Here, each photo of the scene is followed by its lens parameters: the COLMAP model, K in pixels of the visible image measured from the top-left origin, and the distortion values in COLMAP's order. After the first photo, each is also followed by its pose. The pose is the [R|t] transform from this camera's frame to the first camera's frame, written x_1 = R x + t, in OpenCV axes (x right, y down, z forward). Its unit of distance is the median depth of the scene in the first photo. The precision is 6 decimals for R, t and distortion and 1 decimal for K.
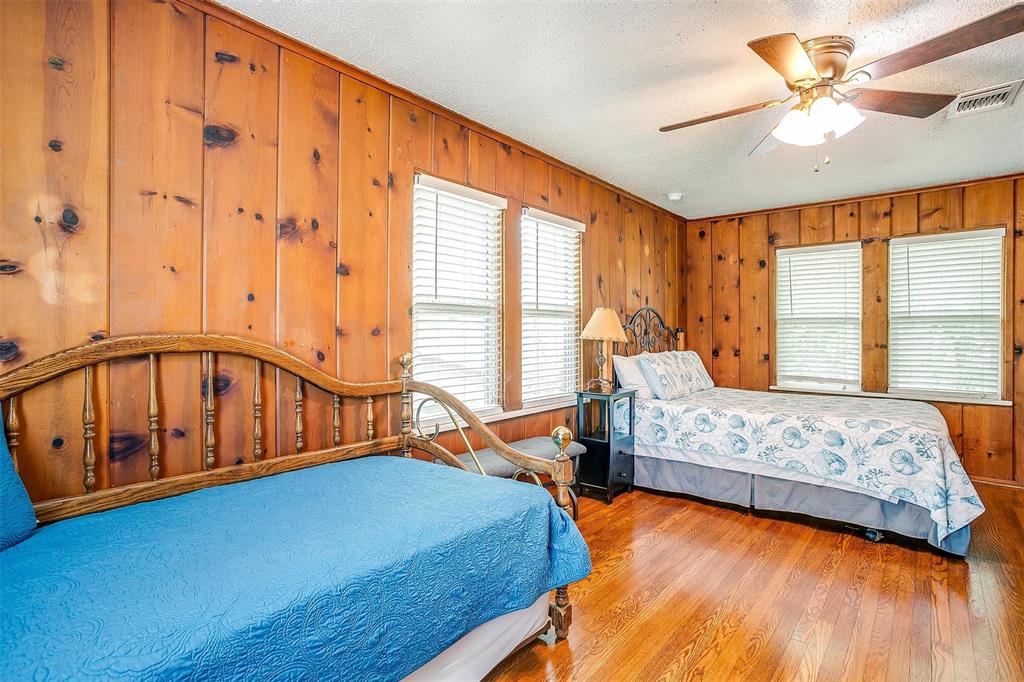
lens RADIAL K [[500.9, 0, 509.3], [0, 500.9, 334.4], [0, 0, 1]] dist [-0.055544, 0.034752]
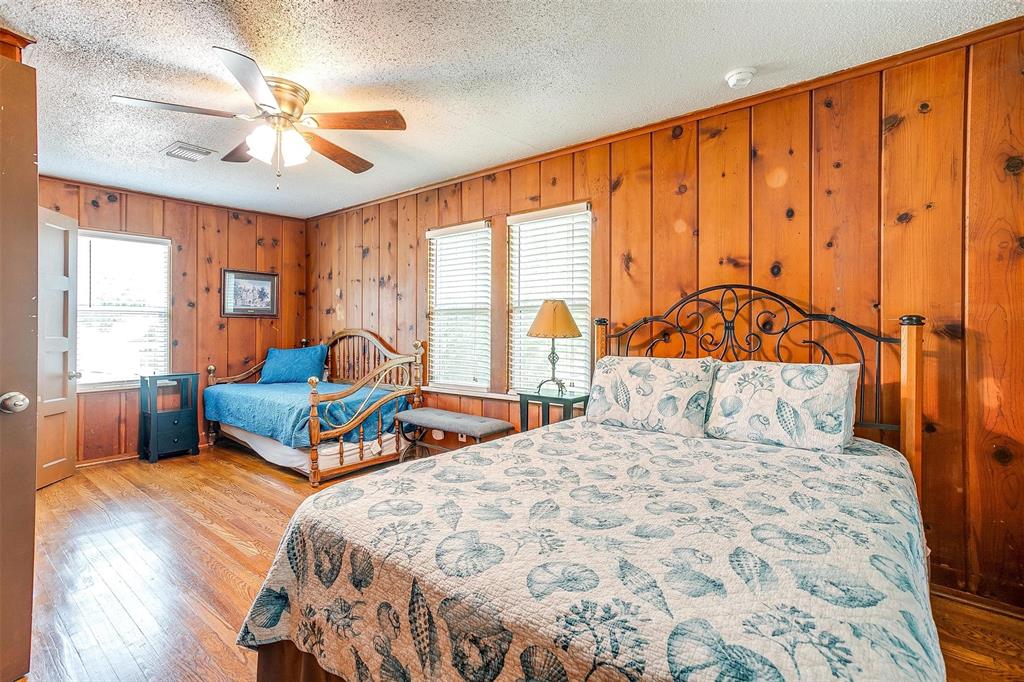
lens RADIAL K [[500.9, 0, 509.3], [0, 500.9, 334.4], [0, 0, 1]] dist [-0.055544, 0.034752]
pose [[0.004746, 0.005378, -0.999974, 1.216860], [-0.008455, 0.999950, 0.005338, 0.006458], [0.999953, 0.008430, 0.004791, 1.034510]]
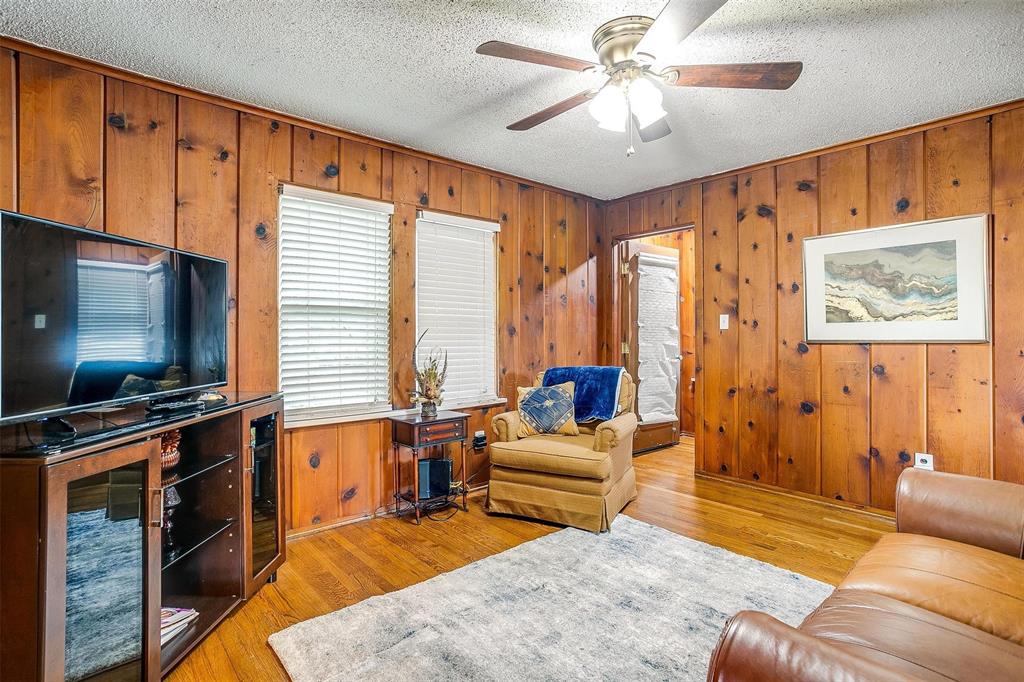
lens RADIAL K [[500.9, 0, 509.3], [0, 500.9, 334.4], [0, 0, 1]] dist [-0.055544, 0.034752]
pose [[0.990469, -0.015005, -0.136919, 0.372724], [0.013327, 0.999825, -0.013159, 0.016934], [0.137092, 0.011209, 0.990495, 0.008843]]
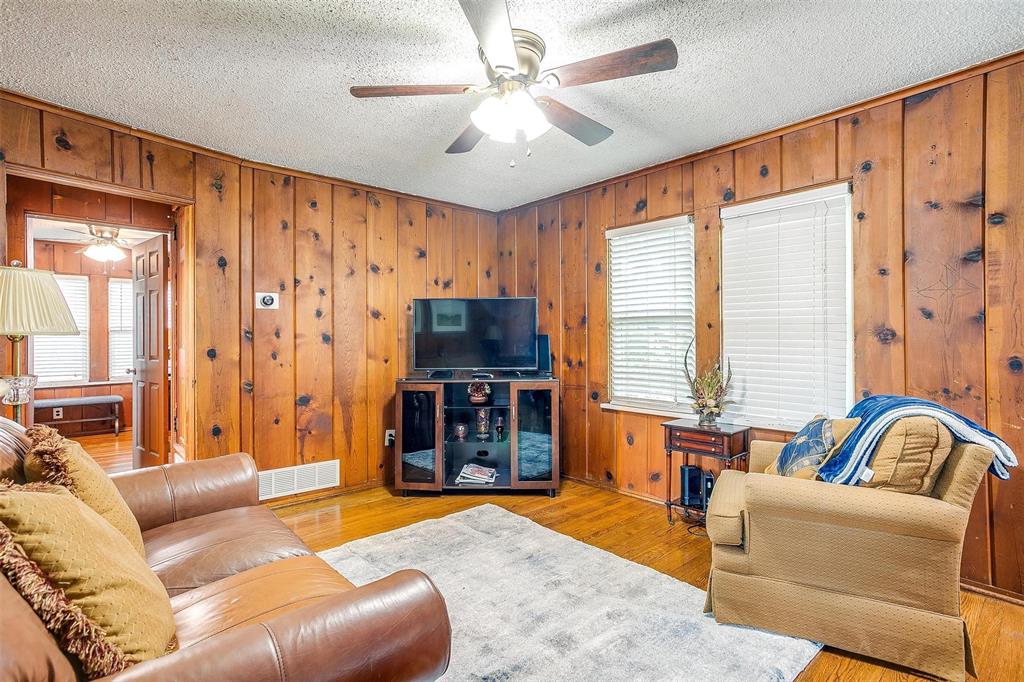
lens RADIAL K [[500.9, 0, 509.3], [0, 500.9, 334.4], [0, 0, 1]] dist [-0.055544, 0.034752]
pose [[-0.144604, -0.019740, -0.989293, 1.091604], [-0.008467, 0.999789, -0.018712, 0.011865], [0.989453, 0.005670, -0.144740, 0.756044]]
